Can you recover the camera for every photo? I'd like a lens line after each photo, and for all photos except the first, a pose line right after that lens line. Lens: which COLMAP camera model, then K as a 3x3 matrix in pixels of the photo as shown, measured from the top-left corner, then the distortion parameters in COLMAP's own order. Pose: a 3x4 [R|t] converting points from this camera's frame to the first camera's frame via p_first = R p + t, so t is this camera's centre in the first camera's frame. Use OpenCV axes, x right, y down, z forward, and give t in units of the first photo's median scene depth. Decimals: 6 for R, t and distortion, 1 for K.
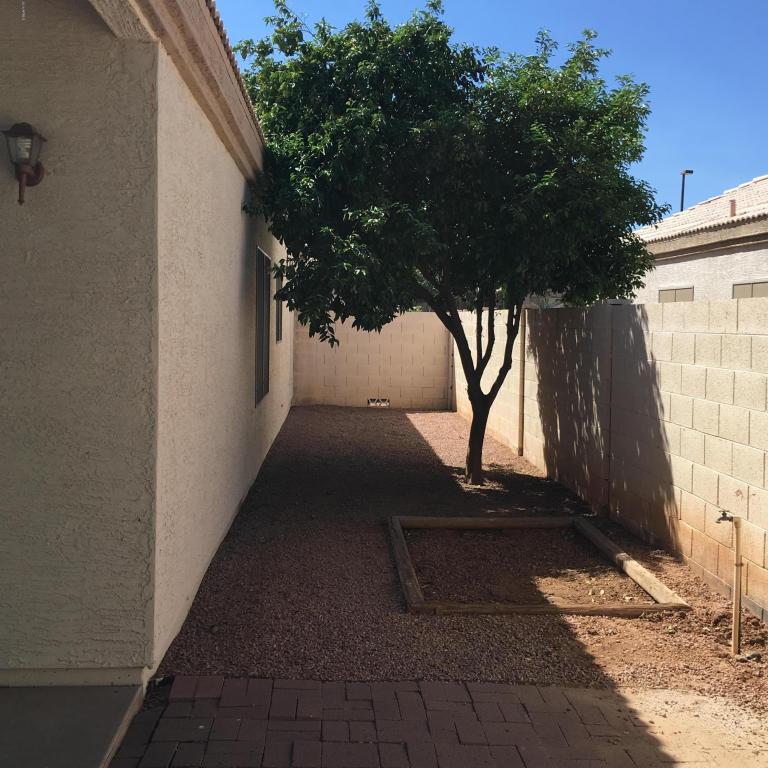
lens RADIAL K [[999.2, 0, 382.7], [0, 999.2, 371.1], [0, 0, 1]] dist [0.064632, -0.083393]
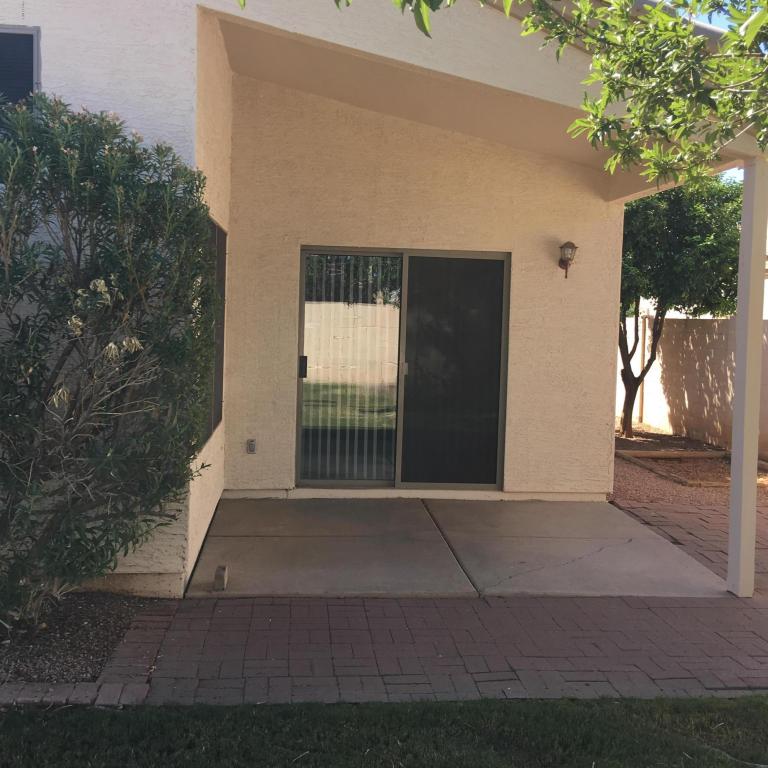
lens RADIAL K [[999.2, 0, 382.7], [0, 999.2, 371.1], [0, 0, 1]] dist [0.064632, -0.083393]
pose [[0.999300, 0.007063, 0.036734, -0.357038], [-0.007211, 0.999966, 0.003893, 0.012933], [-0.036705, -0.004155, 0.999318, -0.504739]]
